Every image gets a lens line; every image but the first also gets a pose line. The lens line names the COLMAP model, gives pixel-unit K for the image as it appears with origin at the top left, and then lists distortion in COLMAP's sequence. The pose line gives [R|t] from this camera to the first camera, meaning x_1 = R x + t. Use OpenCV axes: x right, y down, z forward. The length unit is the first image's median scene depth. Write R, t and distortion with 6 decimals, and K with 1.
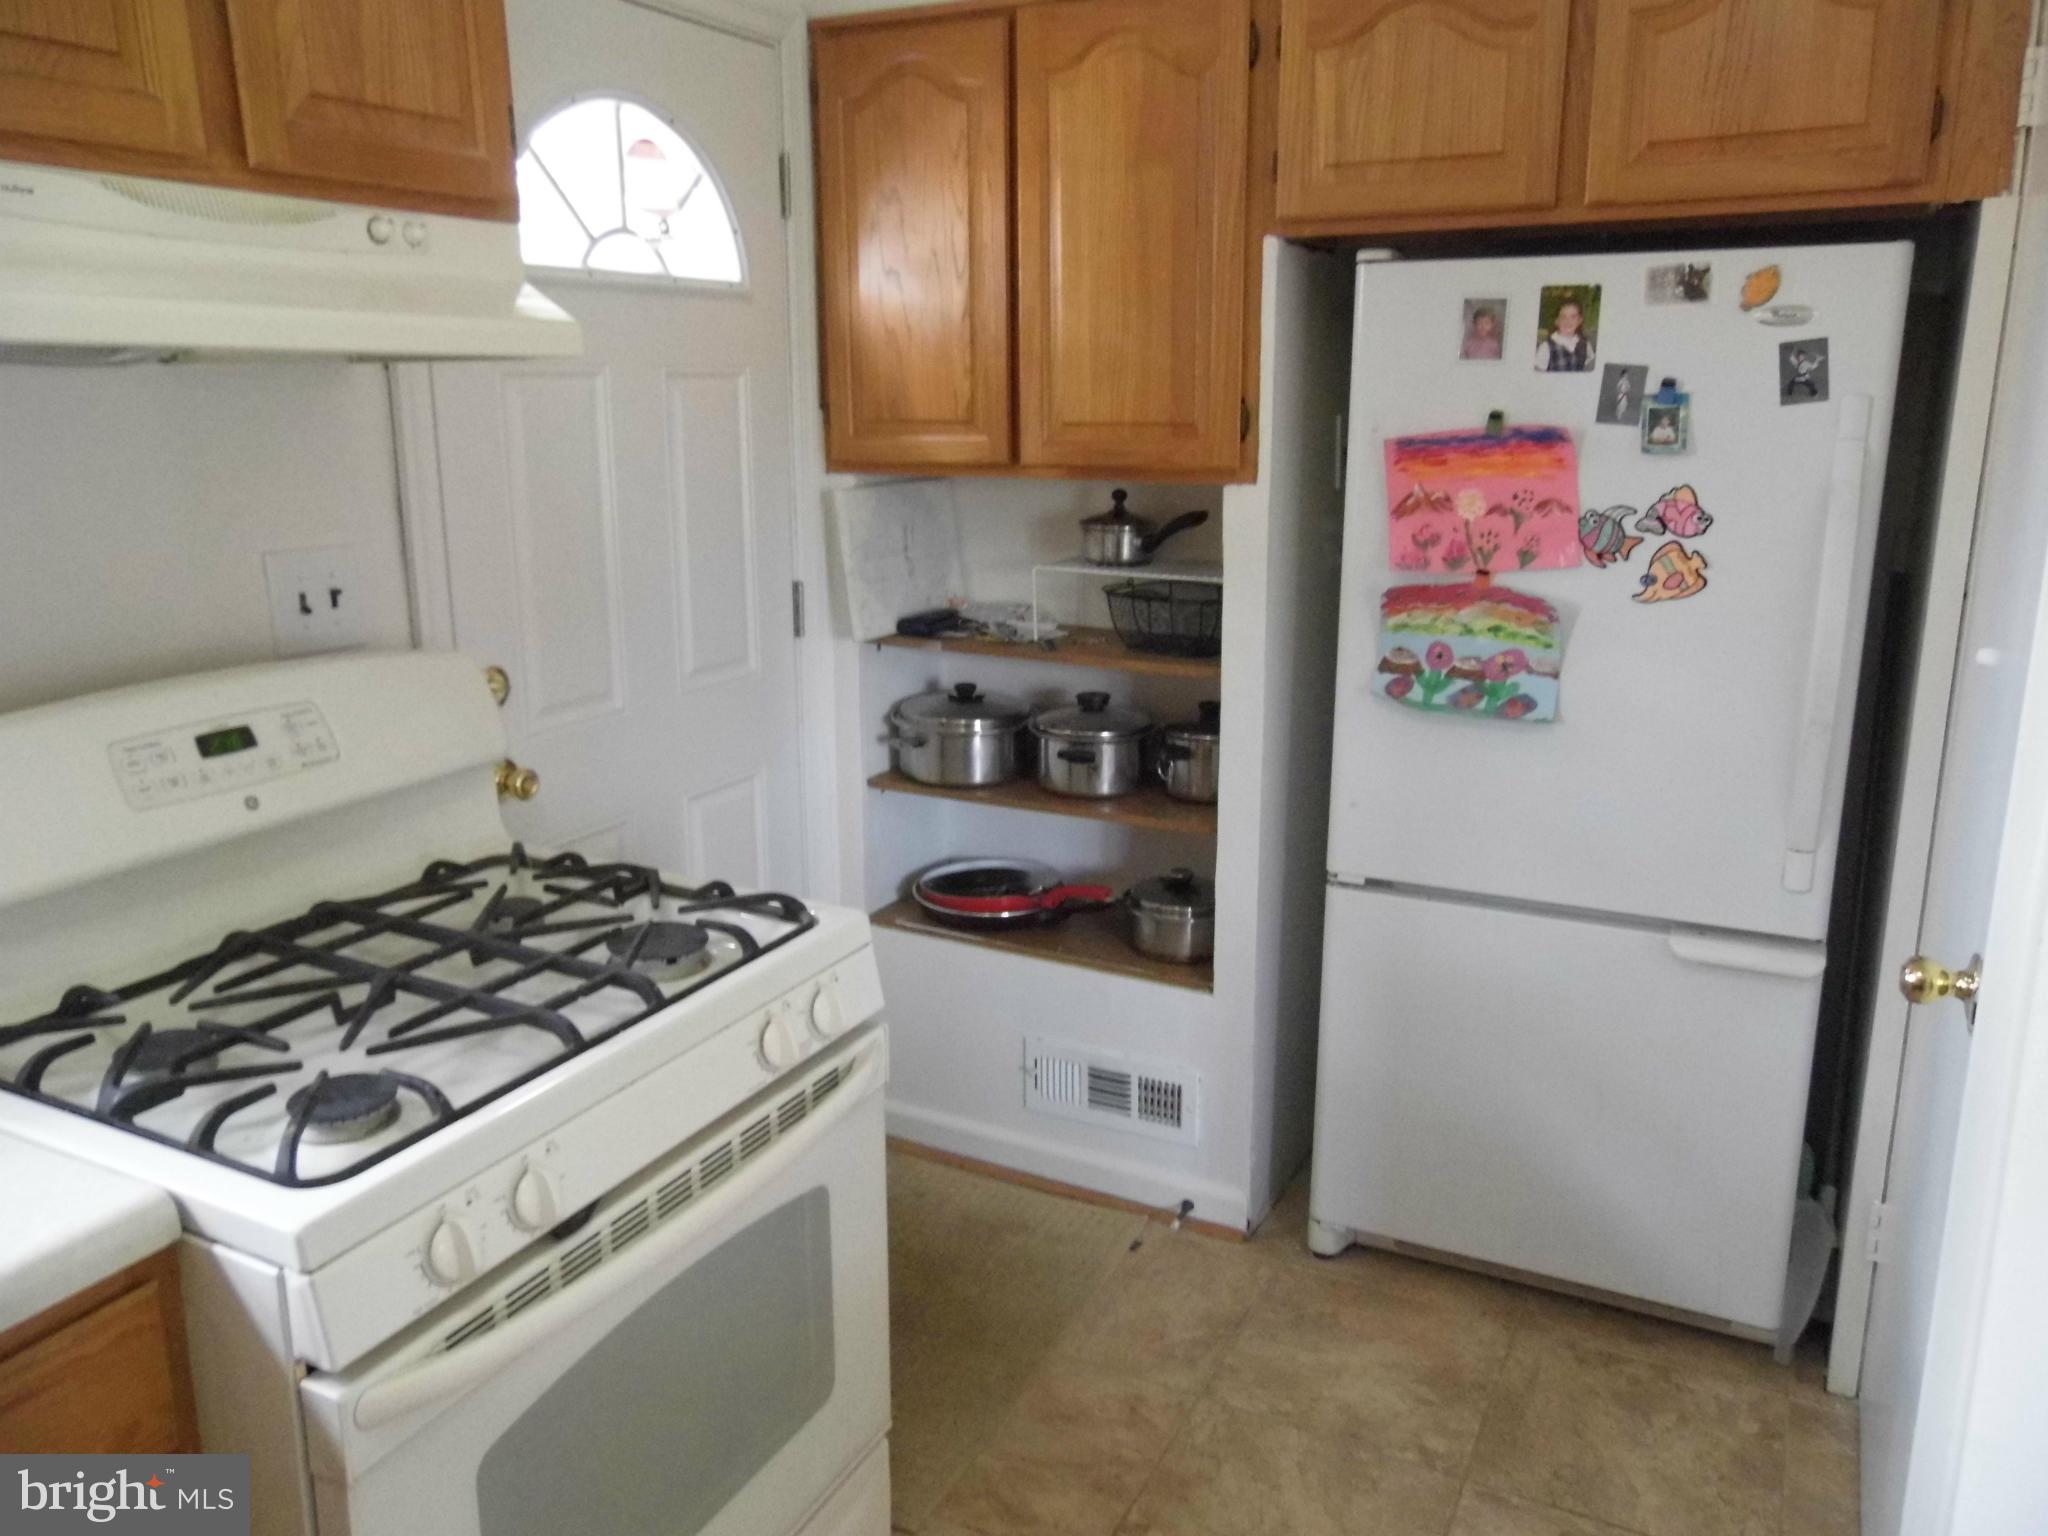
lens RADIAL K [[1533.7, 0, 1037.0], [0, 1533.7, 755.0], [0, 0, 1]] dist [-0.009508, 0.029432]
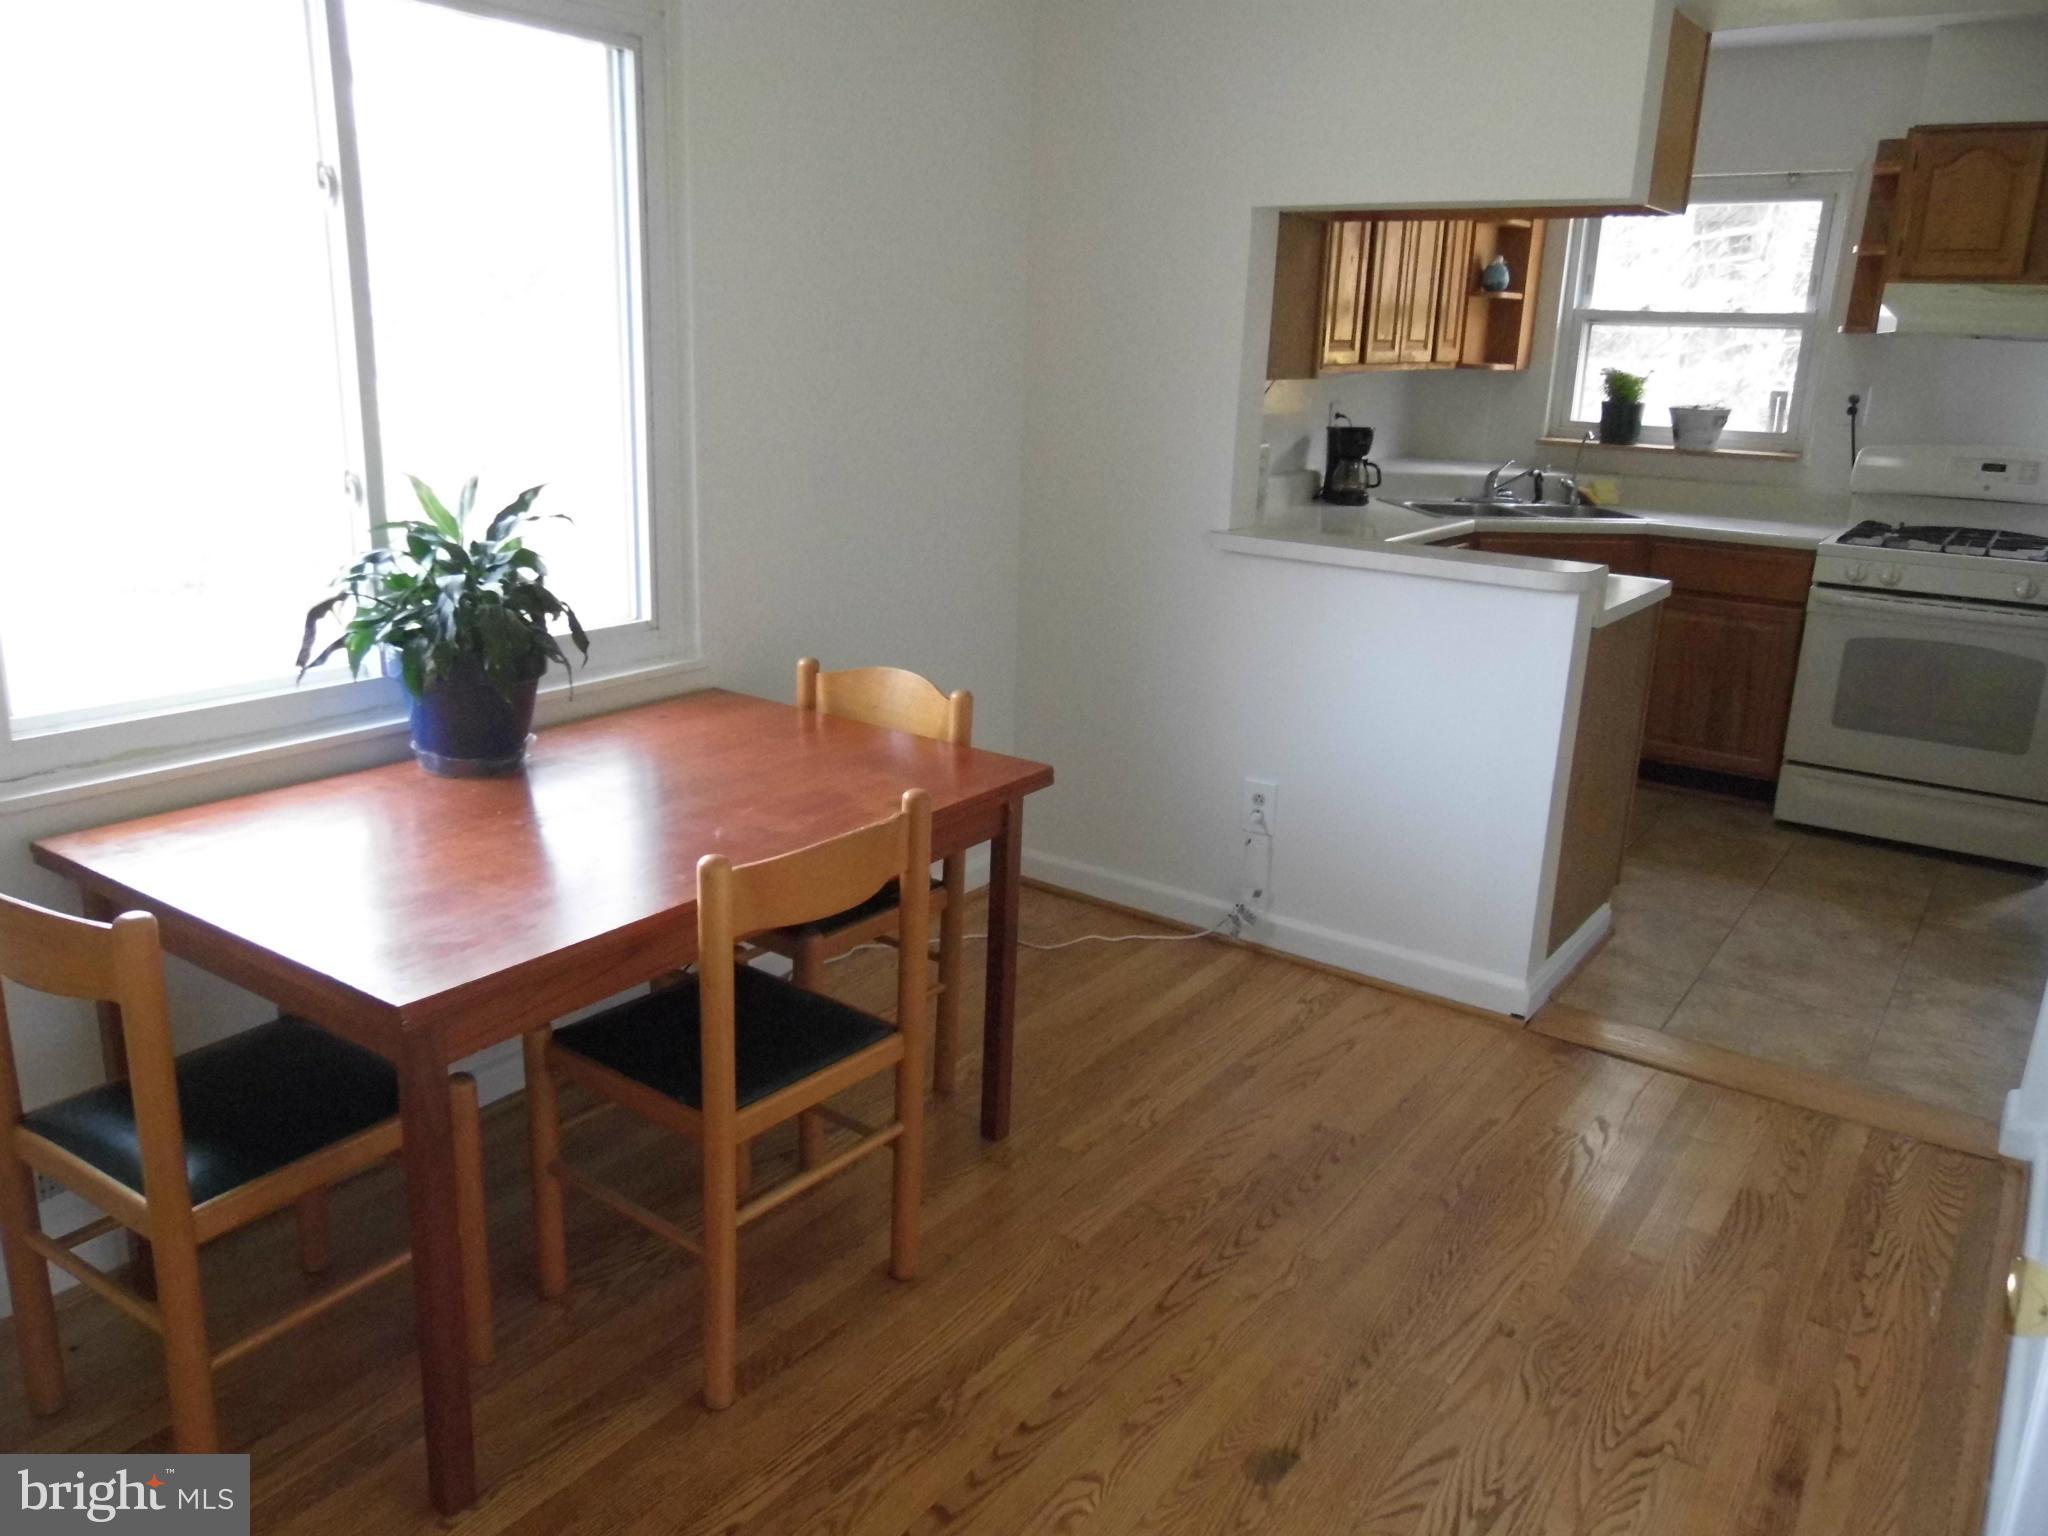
lens RADIAL K [[1533.7, 0, 1031.9], [0, 1533.7, 756.7], [0, 0, 1]] dist [-0.009508, 0.029432]
pose [[-0.134326, 0.266371, -0.954465, 2.486718], [-0.267293, 0.917752, 0.293743, 0.119247], [0.954207, 0.294579, -0.052079, -0.423829]]
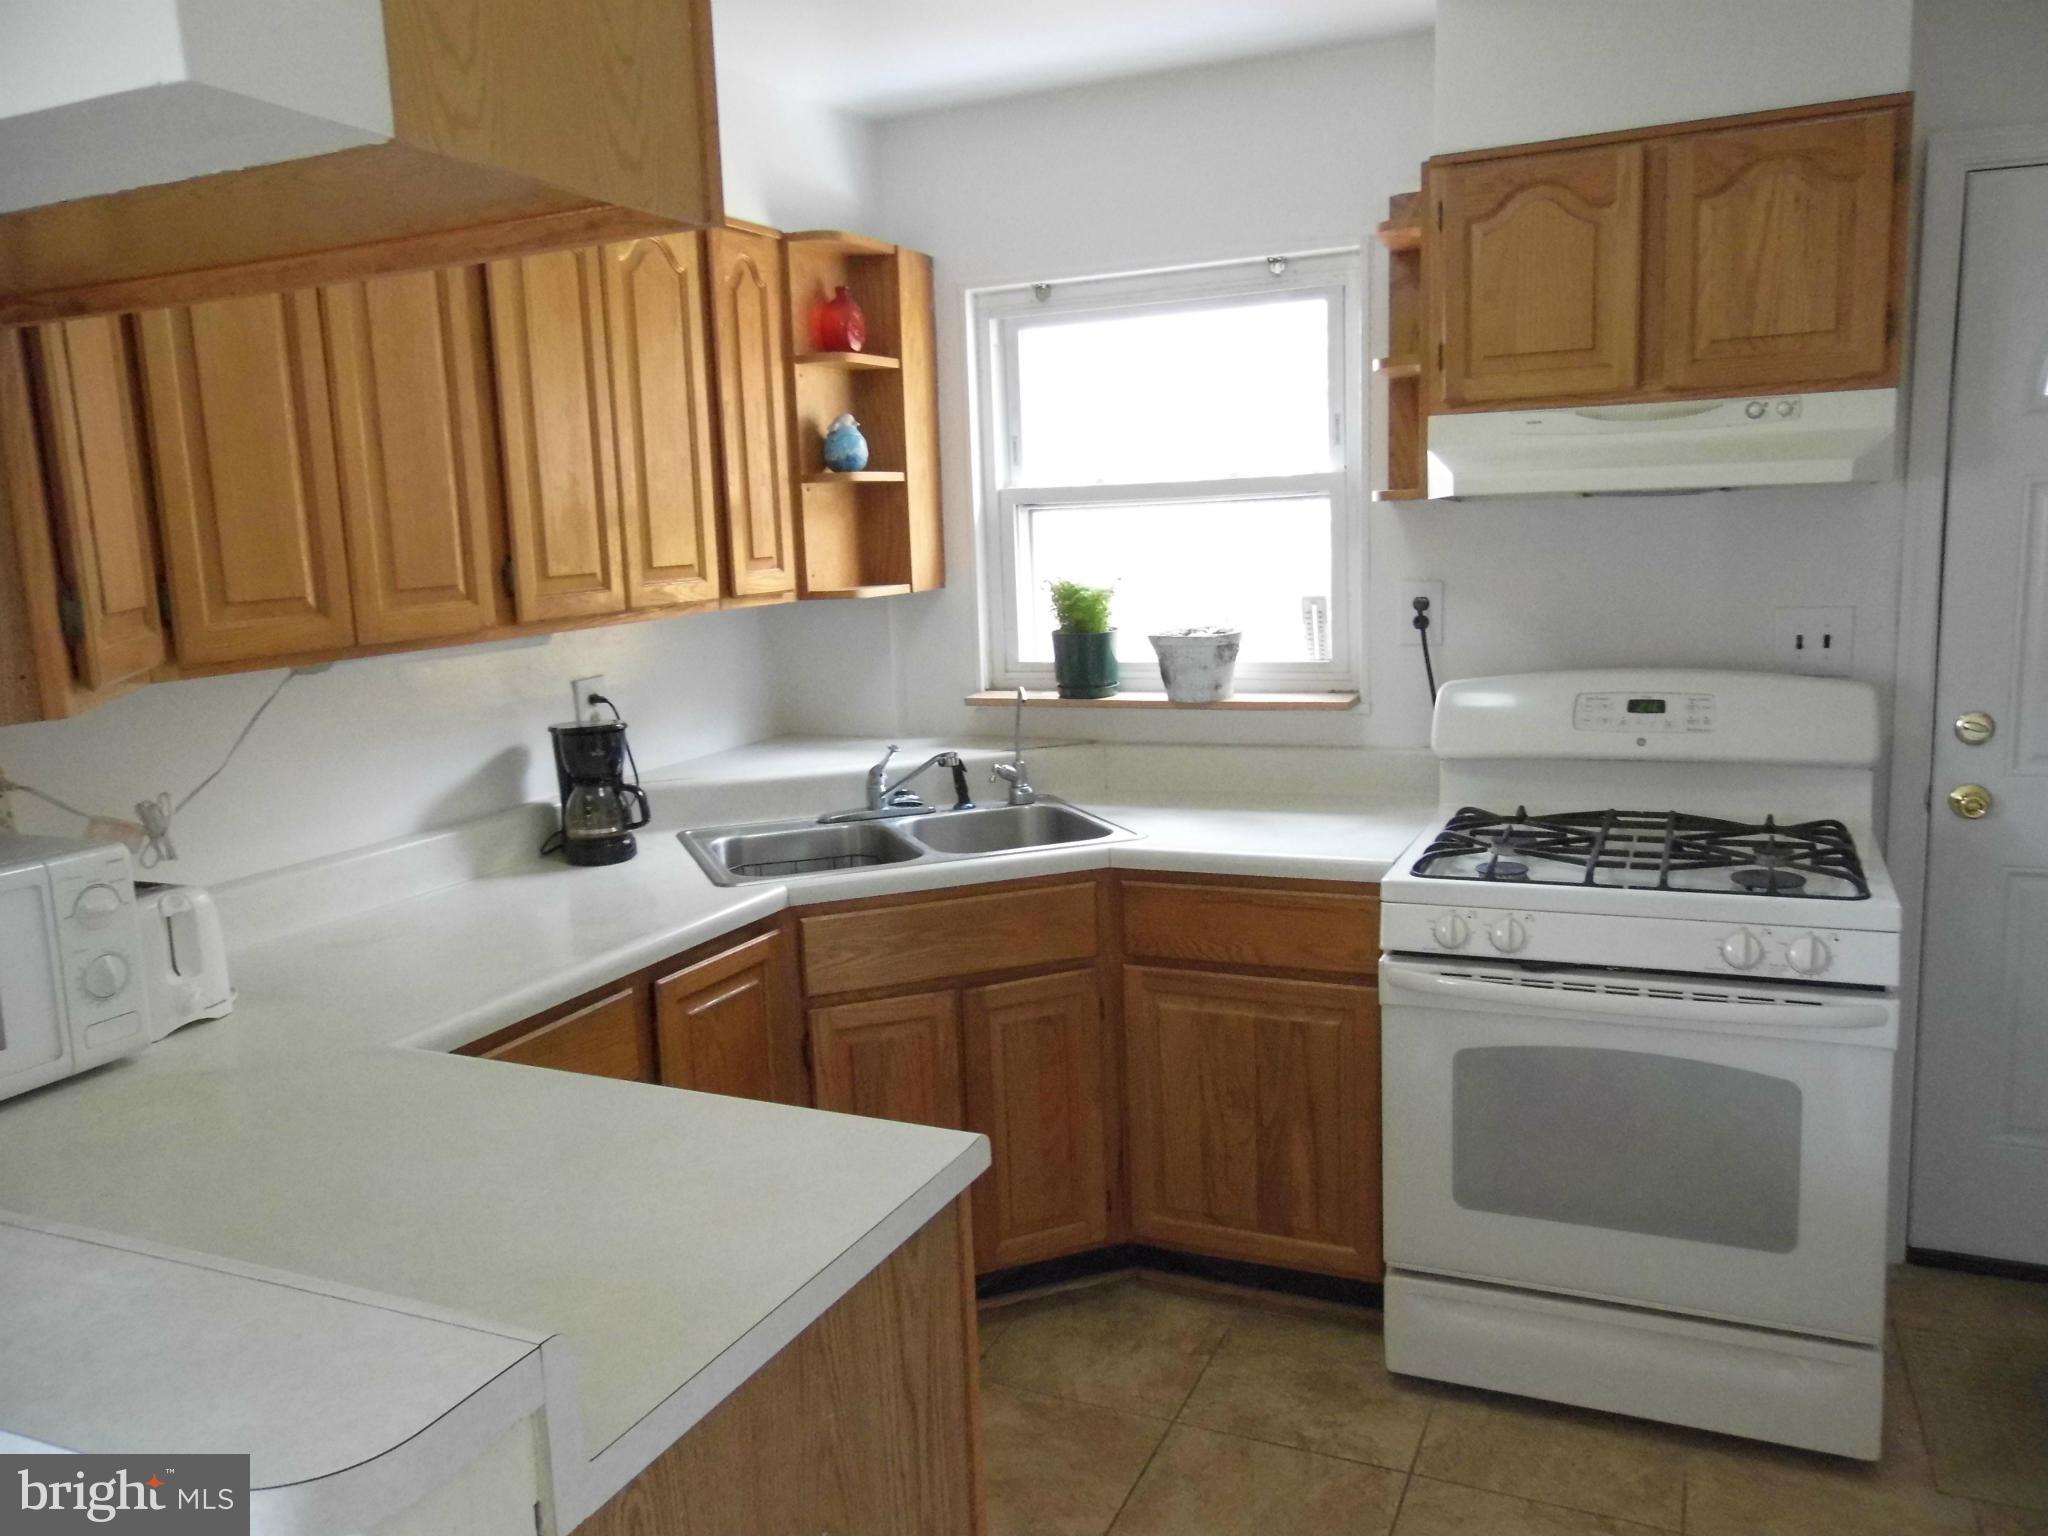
lens RADIAL K [[1533.7, 0, 1032.5], [0, 1533.7, 763.2], [0, 0, 1]] dist [-0.009508, 0.029432]
pose [[0.053240, 0.156491, -0.986243, 1.075148], [-0.199760, 0.969350, 0.143027, -0.051375], [0.978397, 0.189397, 0.082869, 0.162265]]
